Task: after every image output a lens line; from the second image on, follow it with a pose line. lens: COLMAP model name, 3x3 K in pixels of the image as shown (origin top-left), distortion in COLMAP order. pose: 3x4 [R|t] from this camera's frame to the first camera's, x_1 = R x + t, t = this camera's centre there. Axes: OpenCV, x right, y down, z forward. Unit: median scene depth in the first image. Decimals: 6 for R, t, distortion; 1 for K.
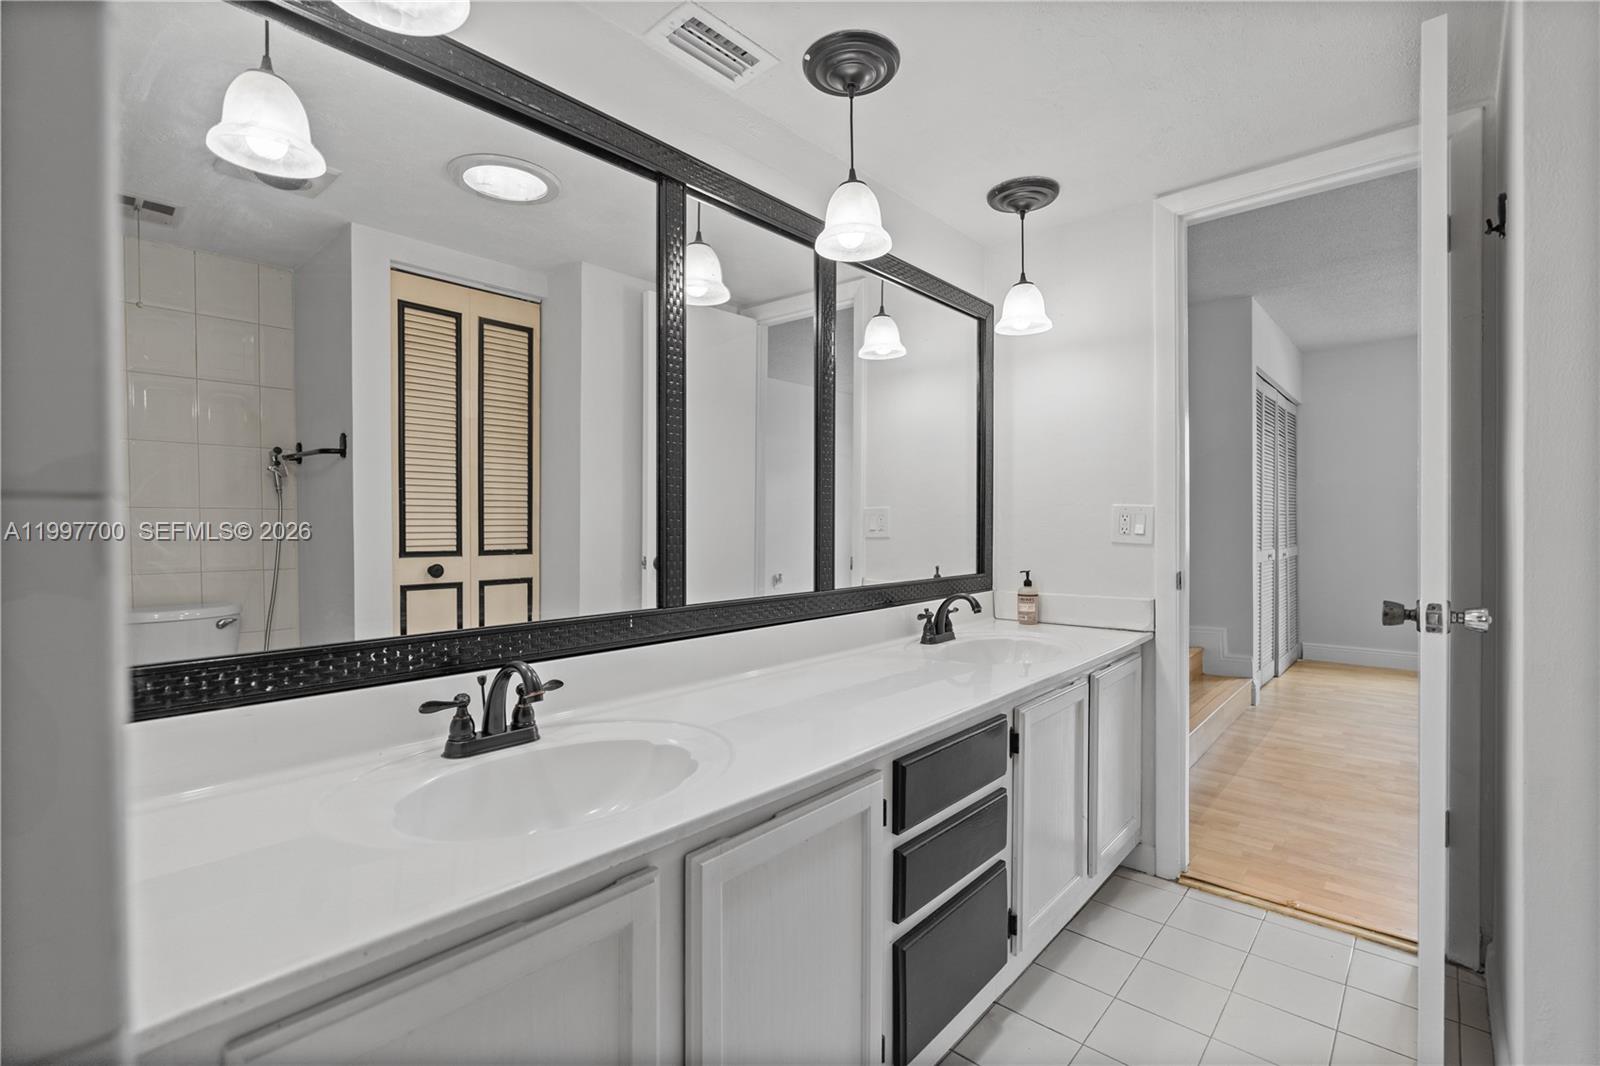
lens RADIAL K [[728.0, 0, 800.3], [0, 728.0, 527.7], [0, 0, 1]] dist [-0.000557, 0.000423]
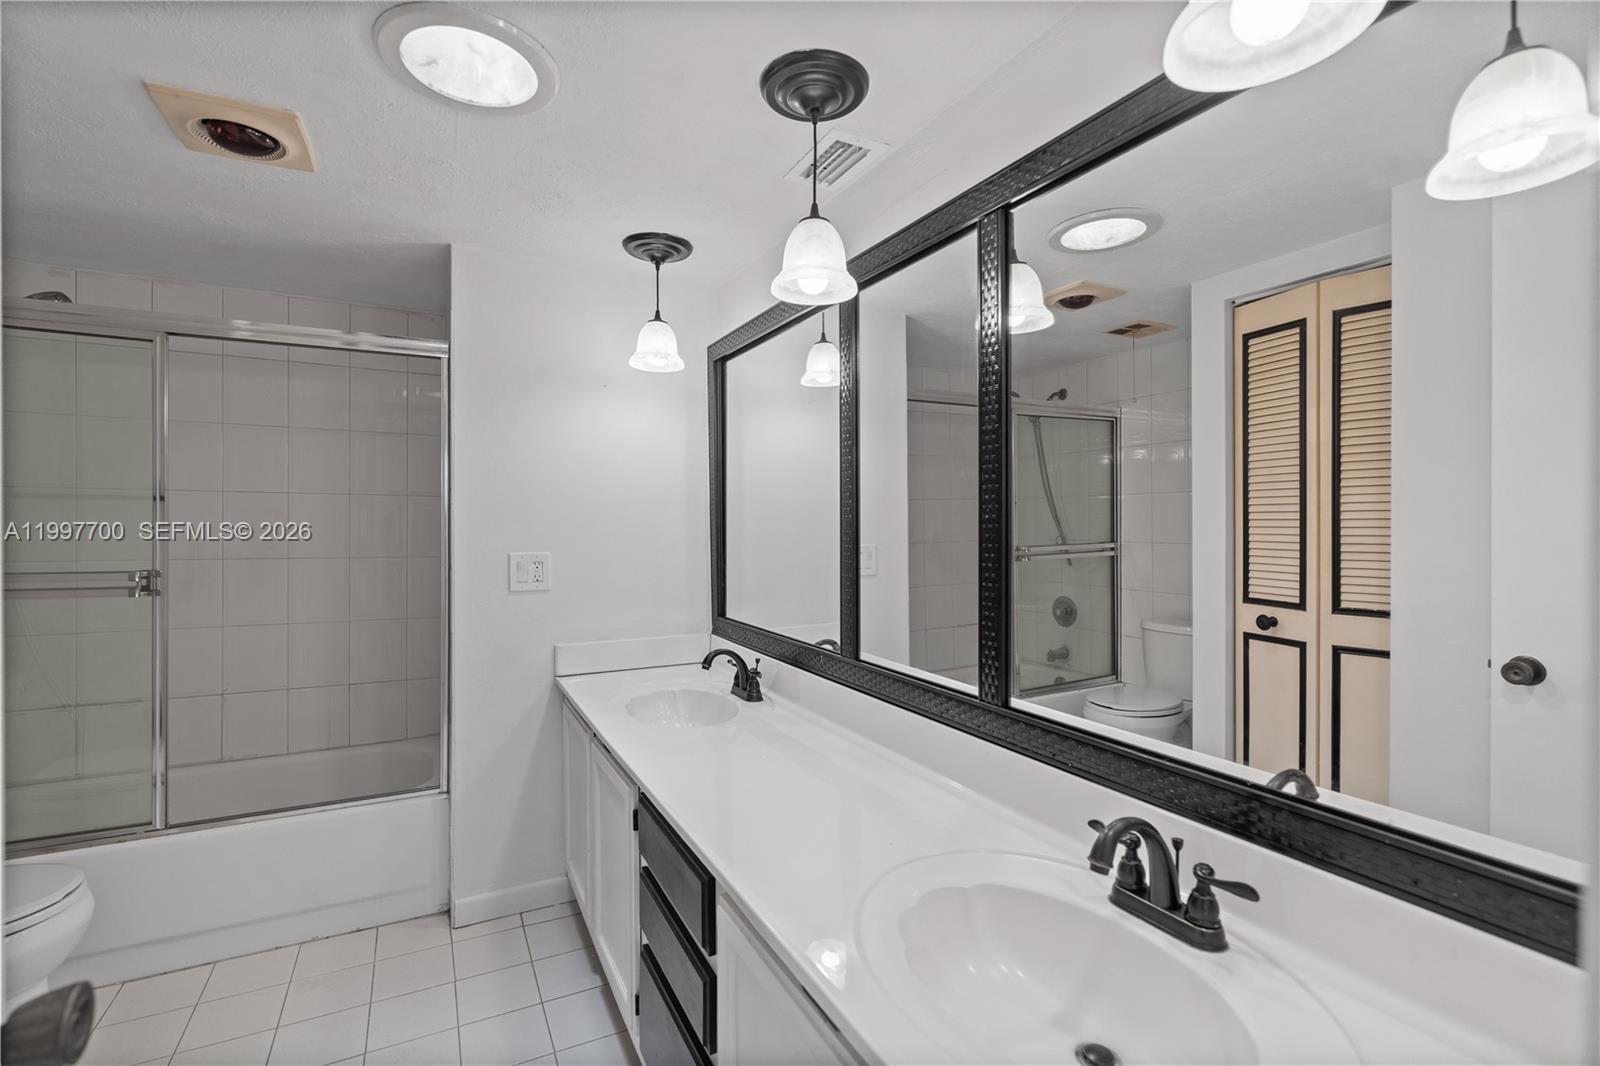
lens RADIAL K [[728.0, 0, 800.3], [0, 728.0, 527.7], [0, 0, 1]] dist [-0.000557, 0.000423]
pose [[-0.433096, 0.006705, -0.901323, 0.561125], [-0.005066, 0.999938, 0.009874, -0.064058], [0.901334, 0.008843, -0.433035, 0.882221]]
